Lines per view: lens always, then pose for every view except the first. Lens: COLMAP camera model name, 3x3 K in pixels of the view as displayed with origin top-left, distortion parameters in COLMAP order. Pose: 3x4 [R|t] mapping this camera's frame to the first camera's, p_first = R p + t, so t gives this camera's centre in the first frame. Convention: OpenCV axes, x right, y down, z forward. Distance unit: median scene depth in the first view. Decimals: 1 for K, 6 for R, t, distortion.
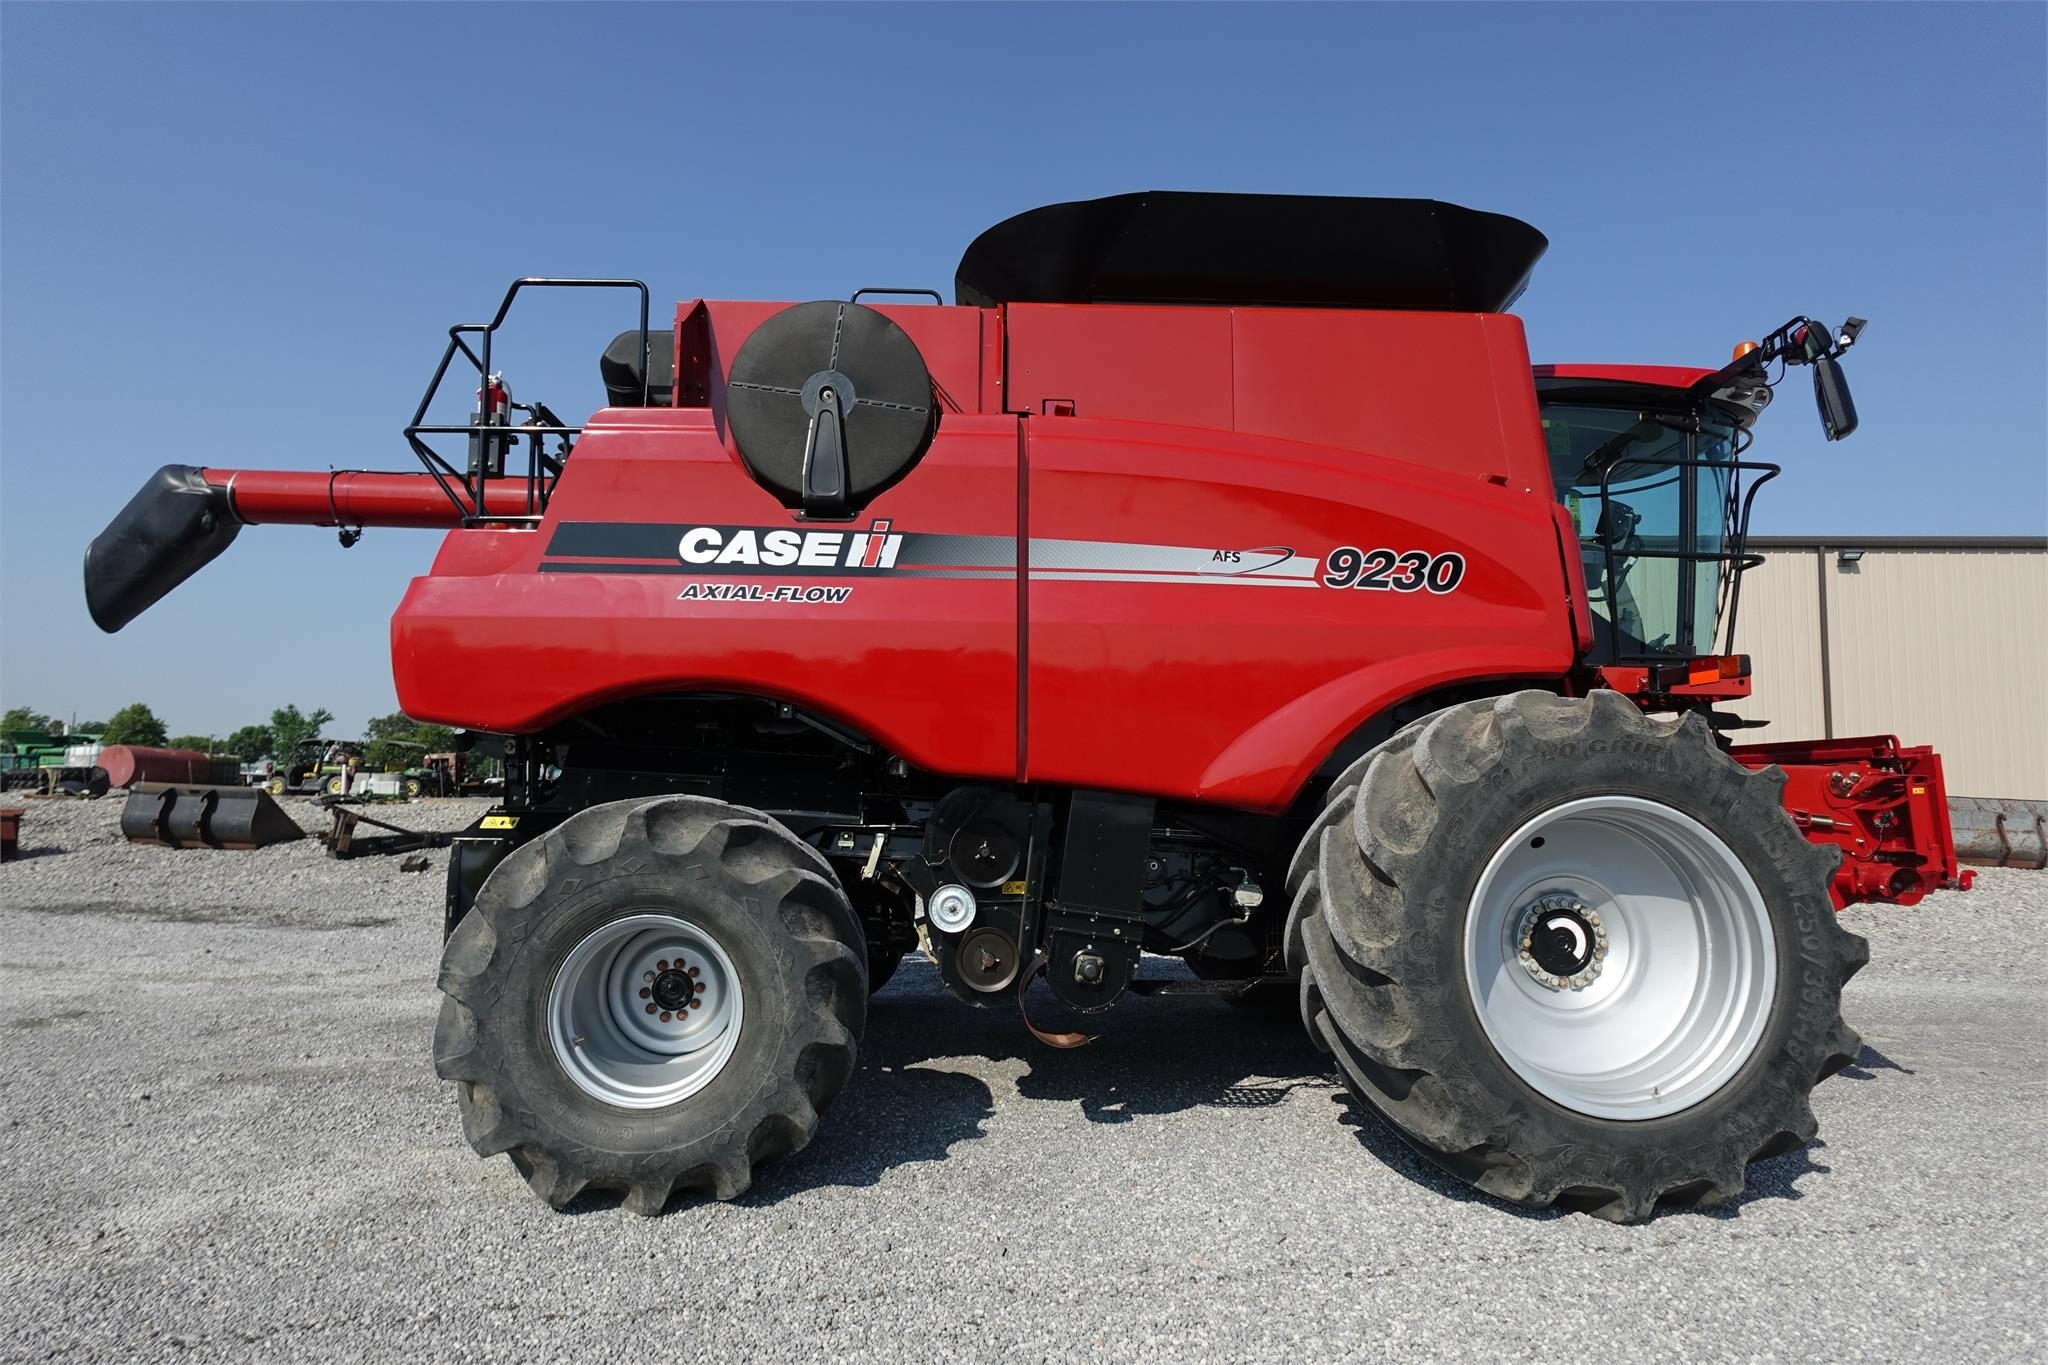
lens RADIAL K [[1162.1, 0, 1021.2], [0, 1162.1, 690.5], [0, 0, 1]] dist [0.002490, -0.002304]
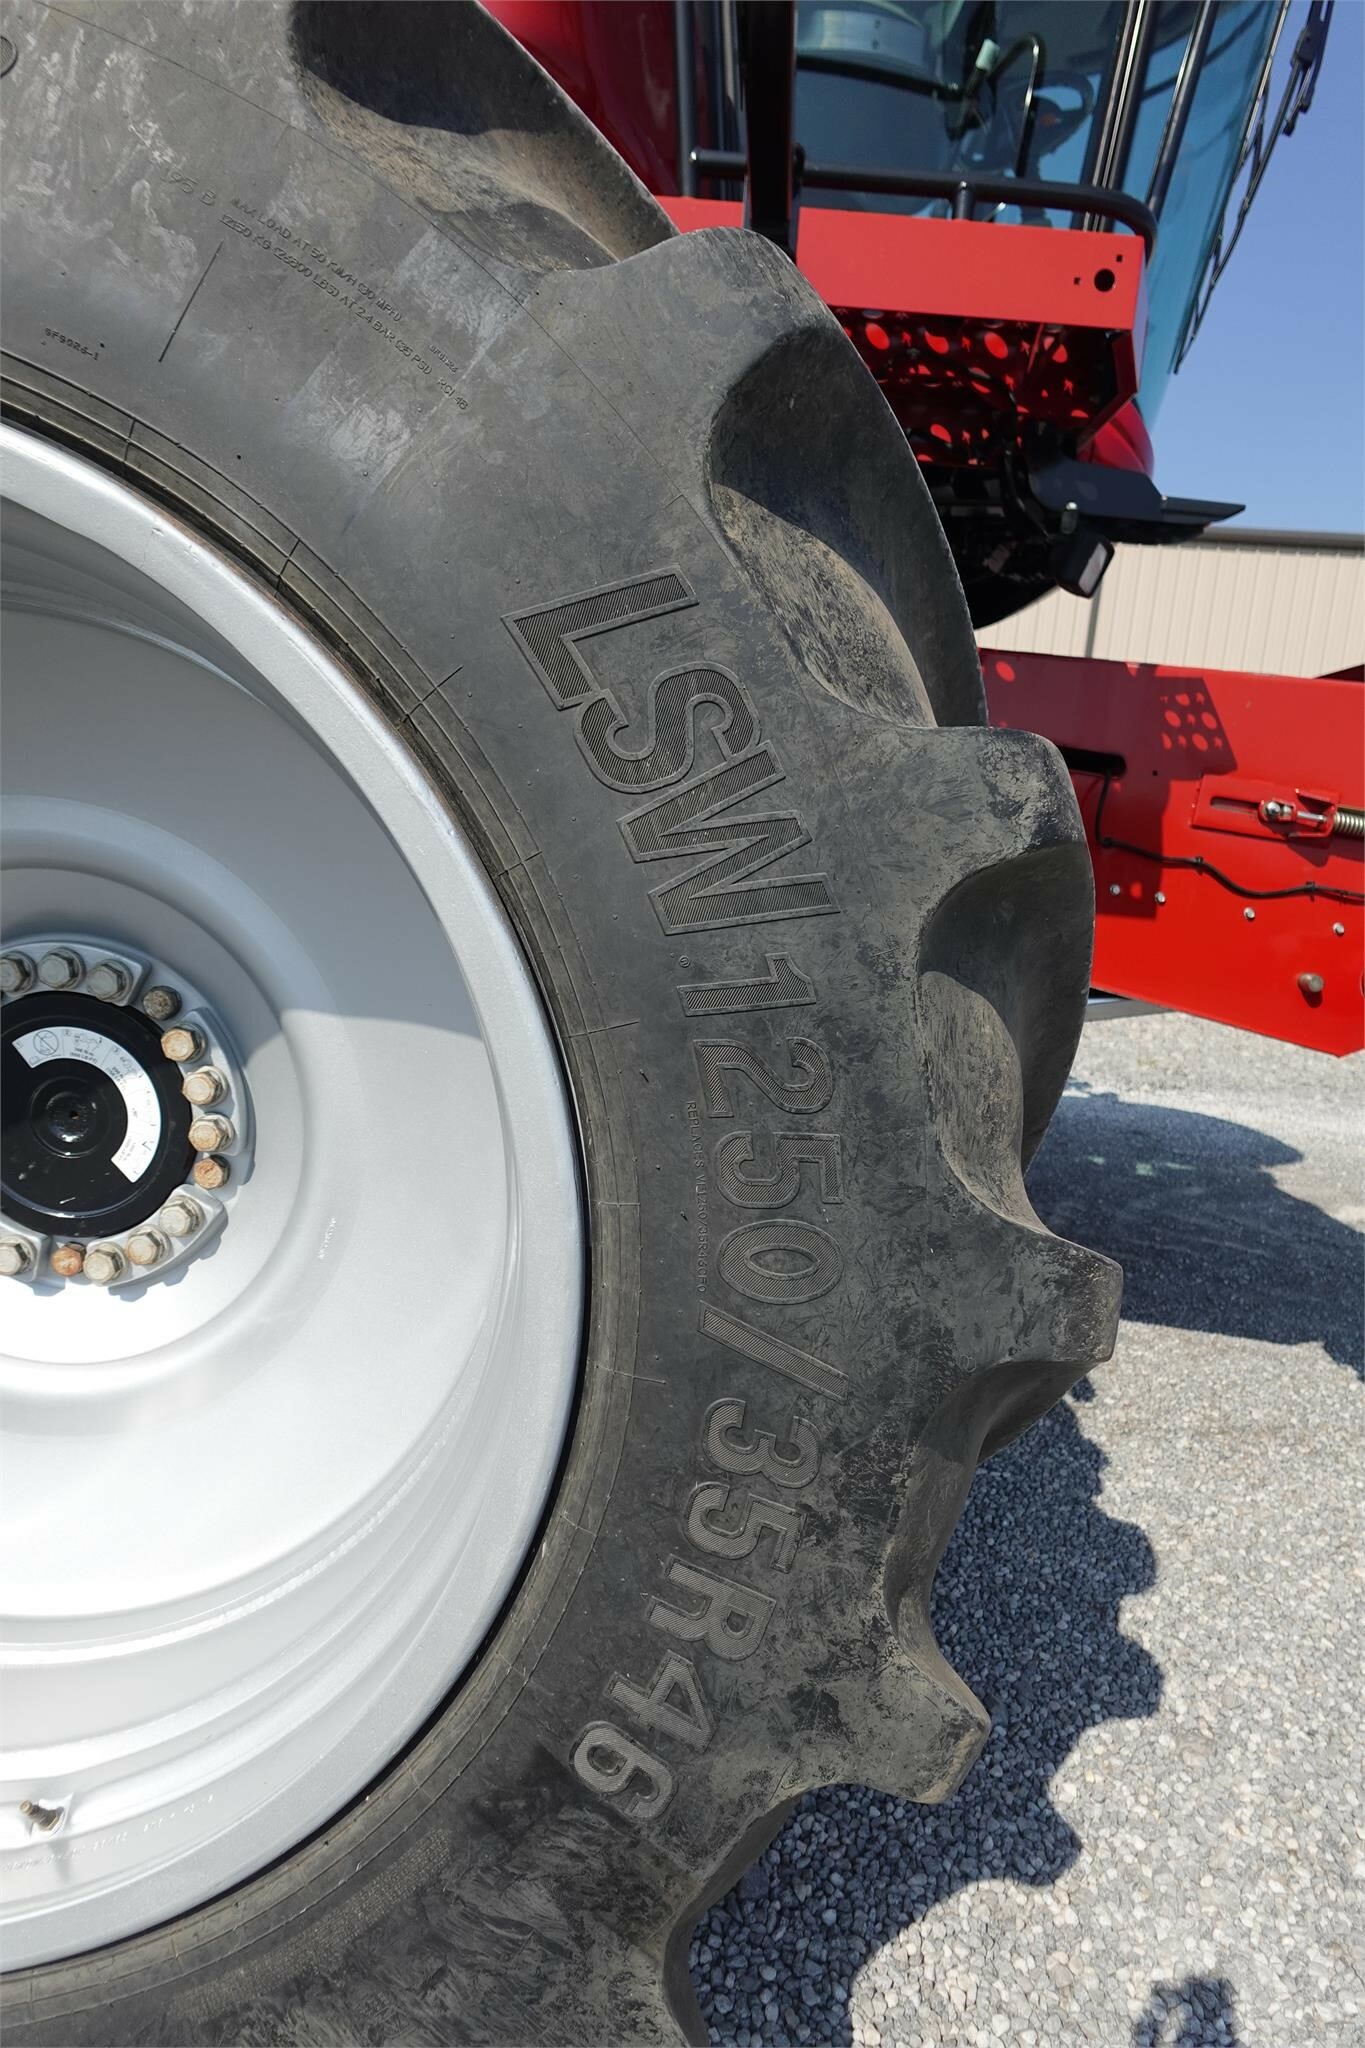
lens RADIAL K [[1162.1, 0, 690.3], [0, 1162.1, 1033.6], [0, 0, 1]] dist [0.002490, -0.002304]
pose [[0.996693, 0.071898, -0.037855, 0.567014], [-0.060656, 0.968342, 0.242146, 0.117229], [0.054066, -0.239049, 0.969501, 0.701997]]
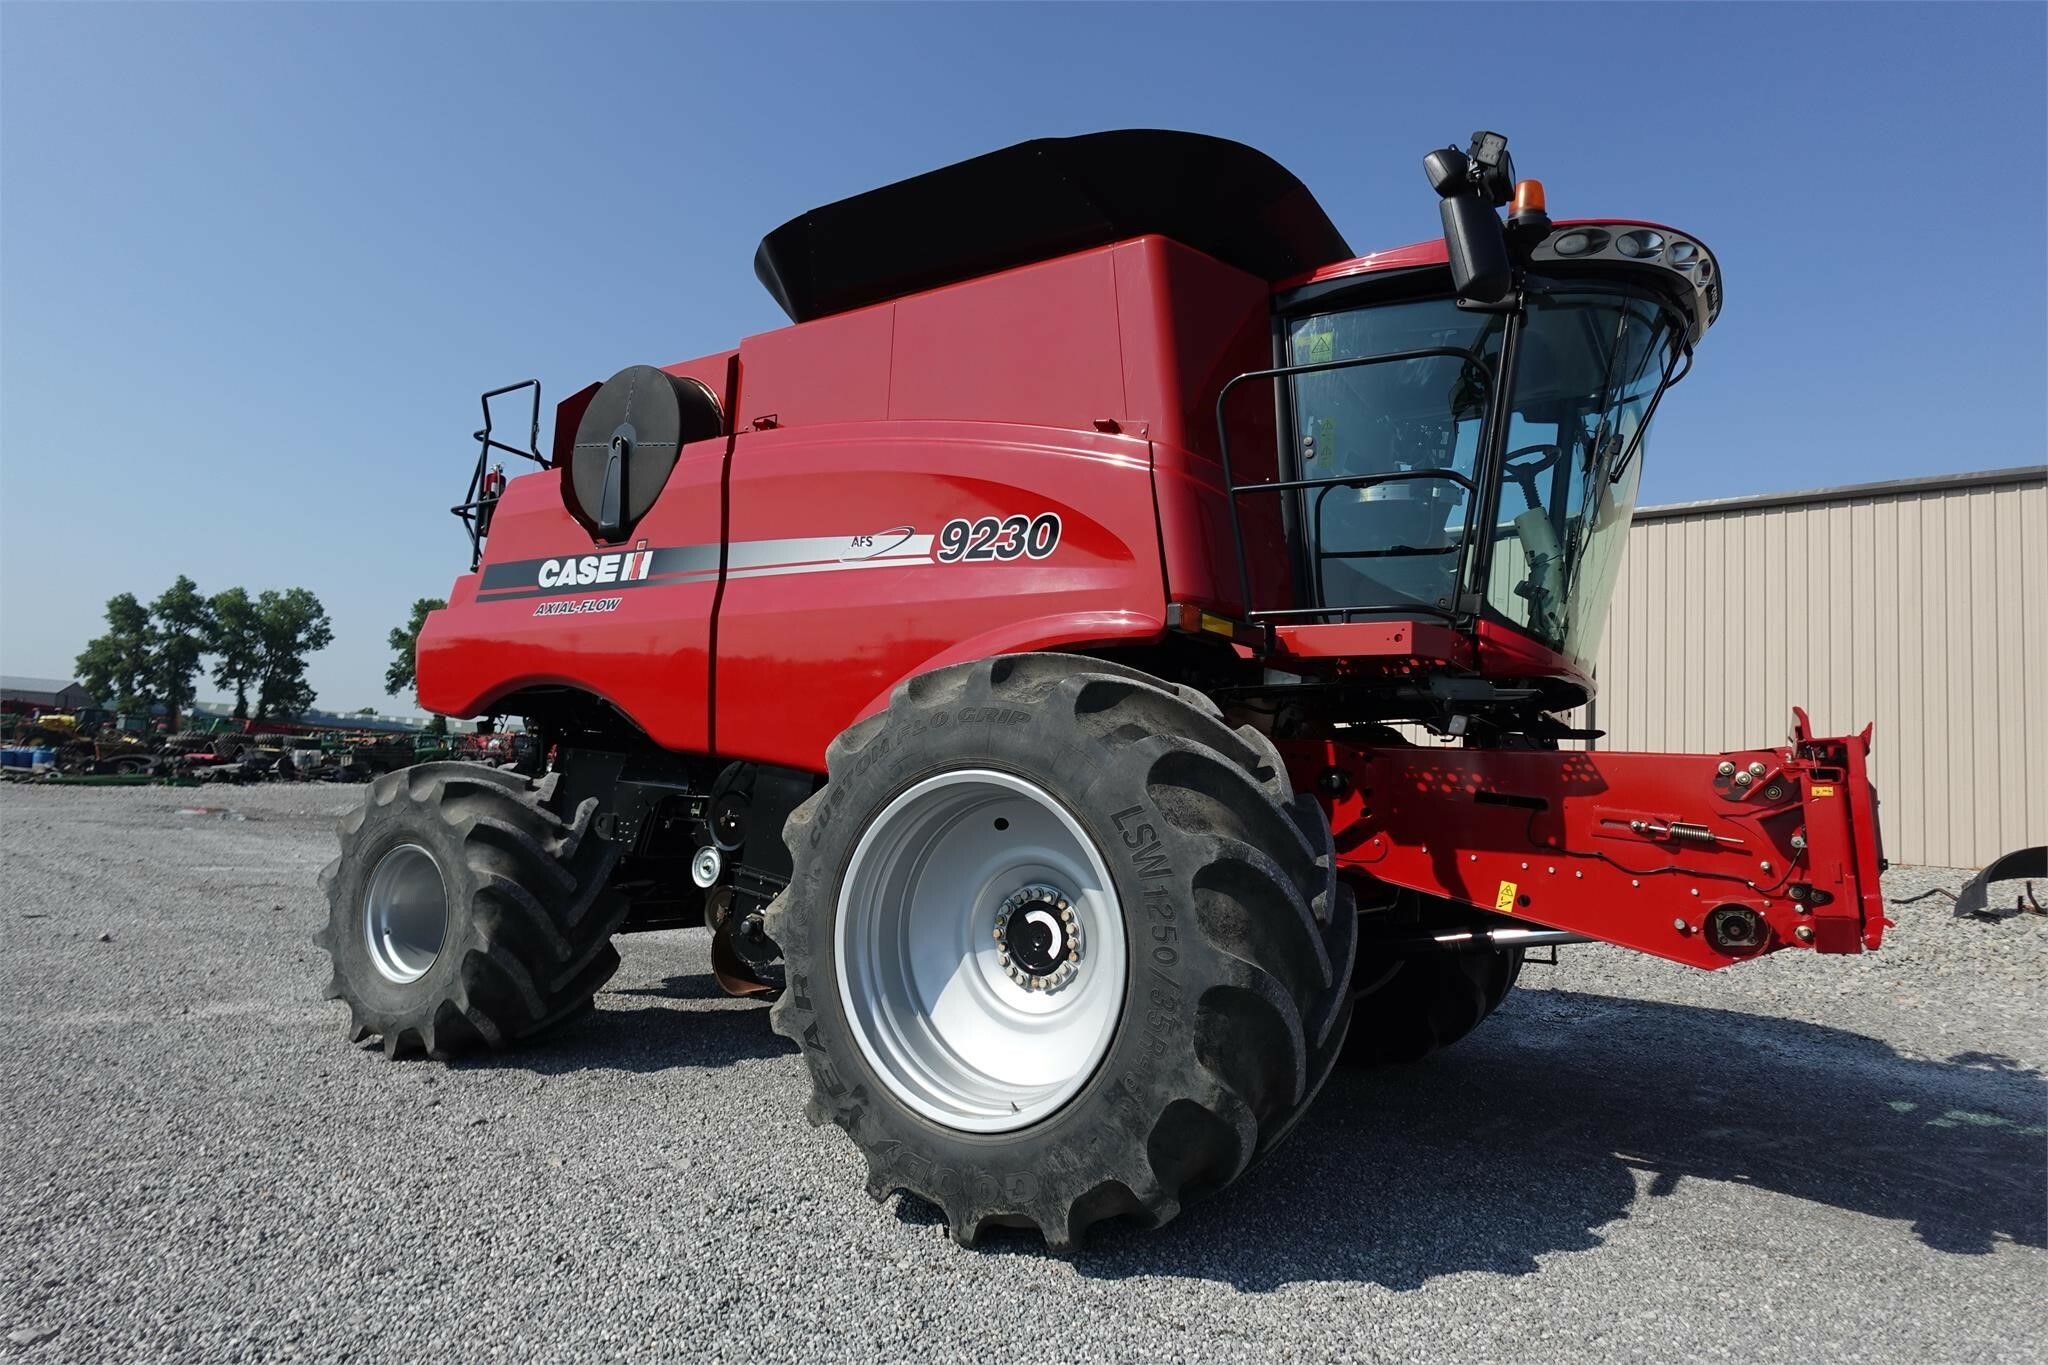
lens RADIAL K [[1162.1, 0, 1016.5], [0, 1162.1, 688.6], [0, 0, 1]] dist [0.002490, -0.002304]
pose [[0.813498, -0.025931, -0.580990, 0.902942], [0.016708, 0.999635, -0.021221, 0.040609], [0.581328, 0.007556, 0.813634, 0.242720]]
